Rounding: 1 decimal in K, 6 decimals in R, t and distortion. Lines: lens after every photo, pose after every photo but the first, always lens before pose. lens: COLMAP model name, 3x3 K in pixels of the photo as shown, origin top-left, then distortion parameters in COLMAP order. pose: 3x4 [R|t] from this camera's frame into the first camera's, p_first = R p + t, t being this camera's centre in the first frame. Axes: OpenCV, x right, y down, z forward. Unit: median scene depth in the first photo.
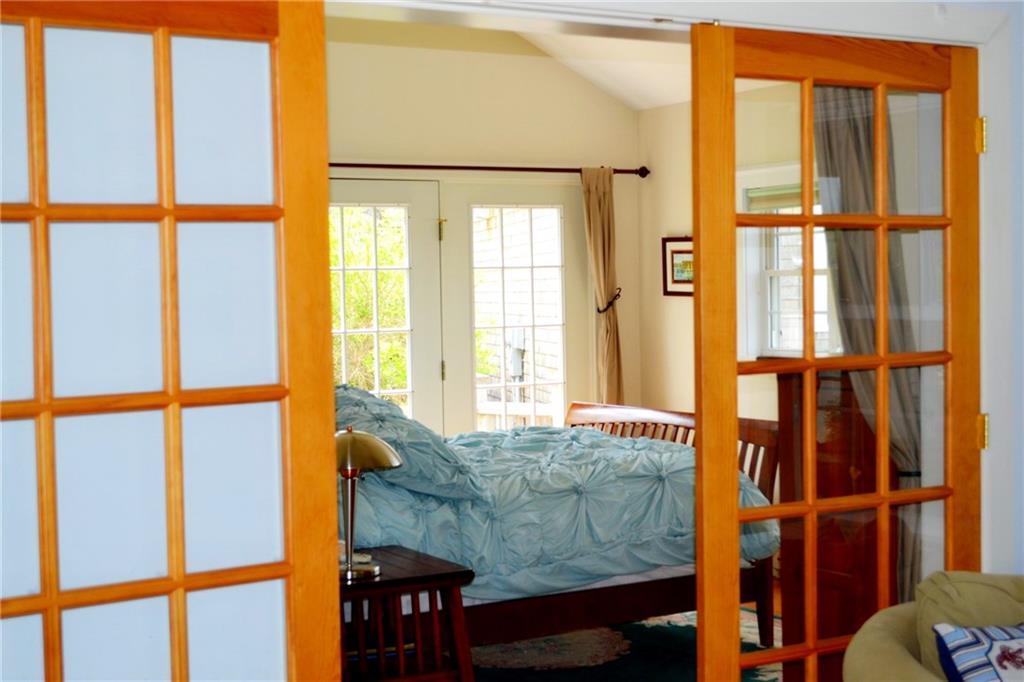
lens RADIAL K [[1578.0, 0, 512.0], [0, 1578.0, 341.0], [0, 0, 1]] dist [0.004241, -0.015811]
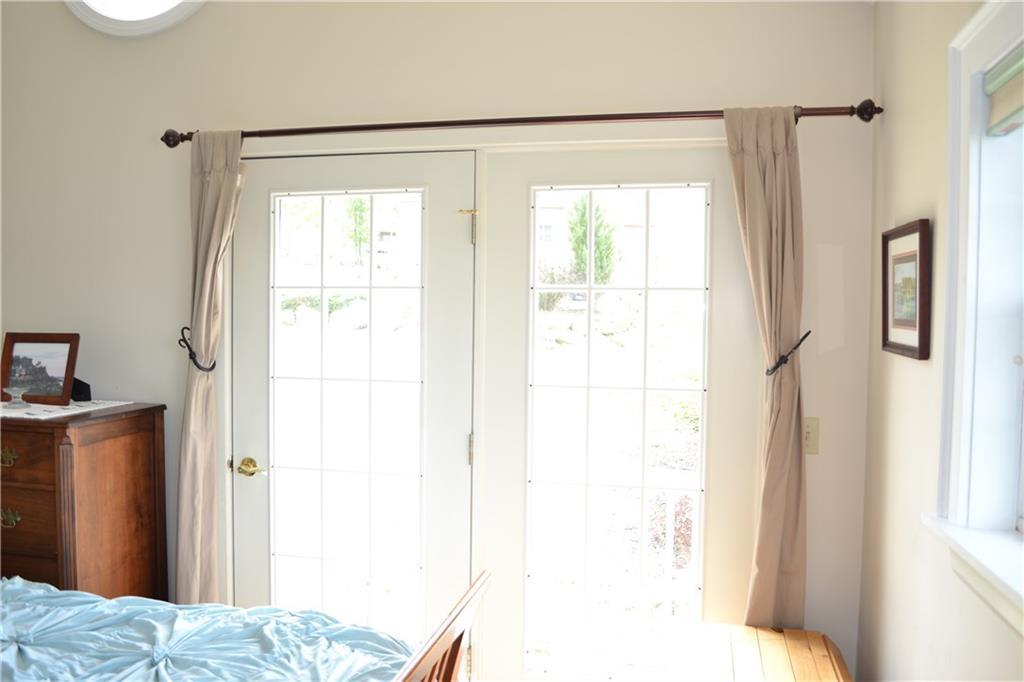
lens RADIAL K [[806.0, 0, 518.8], [0, 806.0, 341.0], [0, 0, 1]] dist [-0.081081, 0.001806]
pose [[0.748121, 0.052447, -0.661487, 0.266592], [-0.052081, 0.998437, 0.020261, -0.046666], [0.661516, 0.019293, 0.749683, 1.122418]]
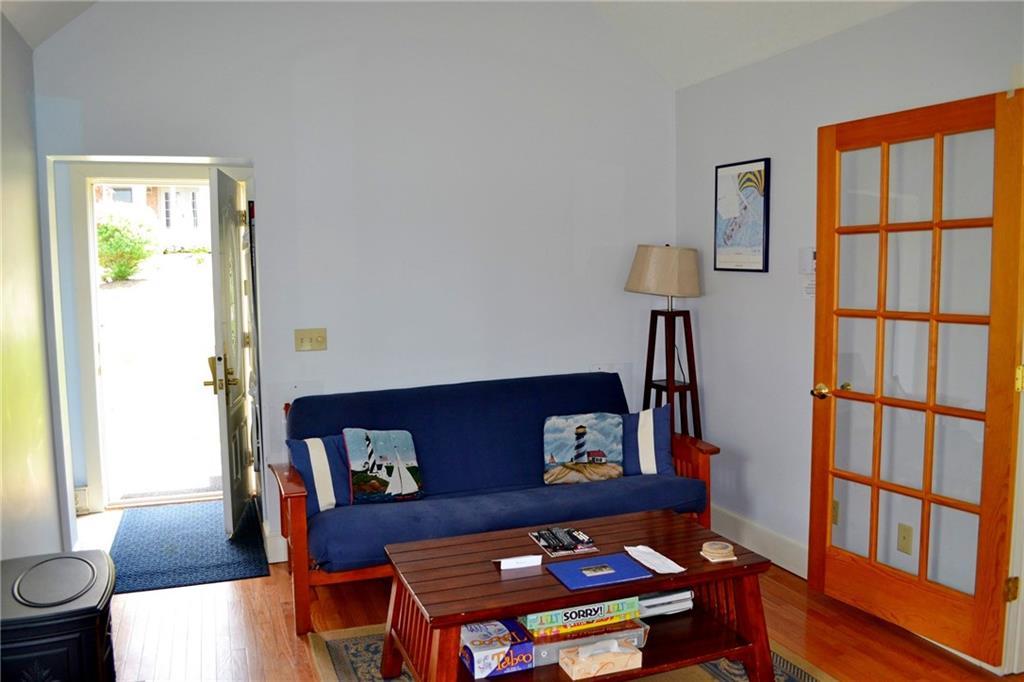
lens RADIAL K [[806.0, 0, 518.8], [0, 806.0, 341.0], [0, 0, 1]] dist [-0.081081, 0.001806]
pose [[-0.145411, 0.109453, -0.983298, 0.407452], [-0.024563, 0.993156, 0.114183, -0.016812], [0.989066, 0.040756, -0.141728, 0.291093]]
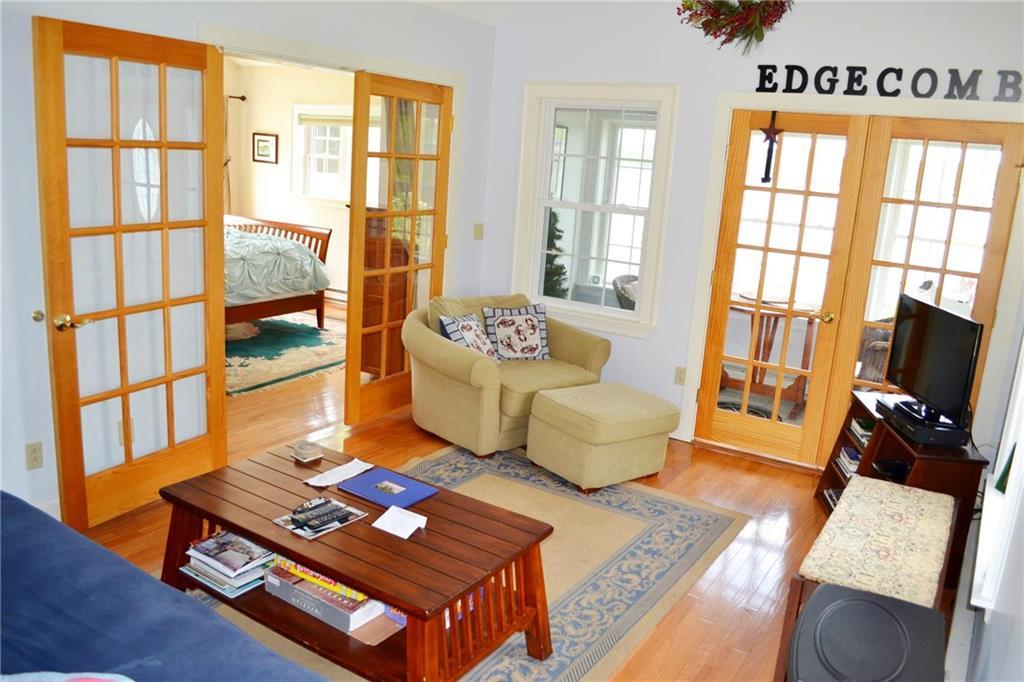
lens RADIAL K [[806.0, 0, 518.8], [0, 806.0, 341.0], [0, 0, 1]] dist [-0.081081, 0.001806]
pose [[0.877625, -0.028174, 0.478519, -0.153297], [-0.069384, 0.980292, 0.184969, -0.023459], [-0.474300, -0.195535, 0.858374, -0.139146]]
